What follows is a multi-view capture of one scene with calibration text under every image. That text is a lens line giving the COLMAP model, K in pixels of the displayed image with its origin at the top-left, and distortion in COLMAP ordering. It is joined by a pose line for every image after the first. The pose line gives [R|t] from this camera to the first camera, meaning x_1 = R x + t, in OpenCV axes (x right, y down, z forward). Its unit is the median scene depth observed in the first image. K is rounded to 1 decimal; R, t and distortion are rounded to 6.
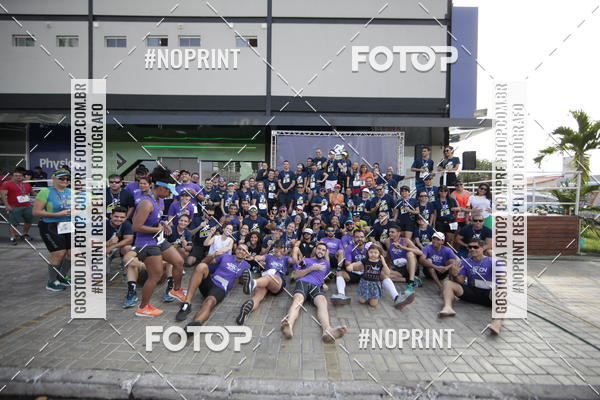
lens RADIAL K [[239.5, 0, 303.7], [0, 239.5, 201.7], [0, 0, 1]] dist [-0.001170, -0.000133]
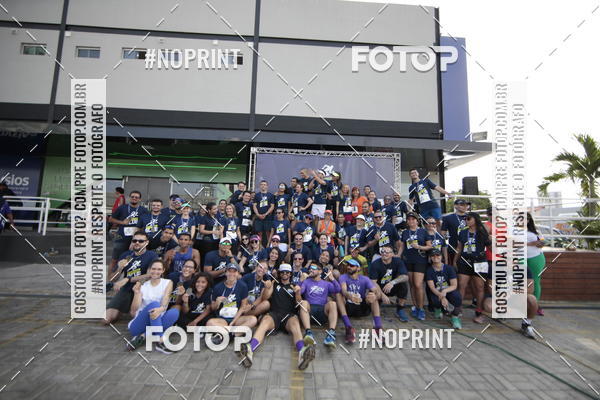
lens RADIAL K [[239.5, 0, 303.7], [0, 239.5, 201.7], [0, 0, 1]] dist [-0.001170, -0.000133]
pose [[0.998742, 0.019997, 0.045980, 0.026206], [-0.014716, 0.993547, -0.112465, -0.005054], [-0.047932, 0.111647, 0.992591, 0.175740]]
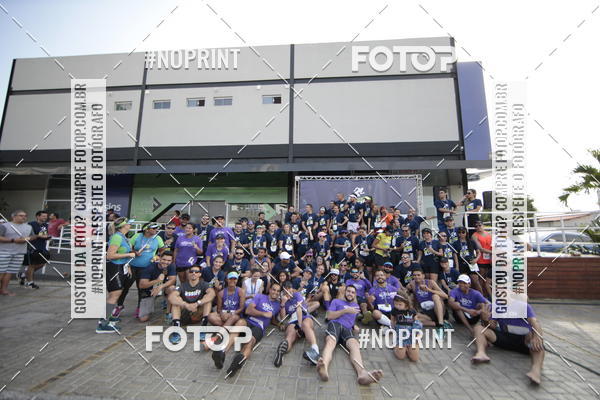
lens RADIAL K [[239.5, 0, 303.7], [0, 239.5, 201.7], [0, 0, 1]] dist [-0.001170, -0.000133]
pose [[0.997416, -0.015947, -0.070051, -0.024320], [0.004656, 0.987352, -0.158474, -0.011733], [0.071692, 0.157739, 0.984875, -0.056900]]
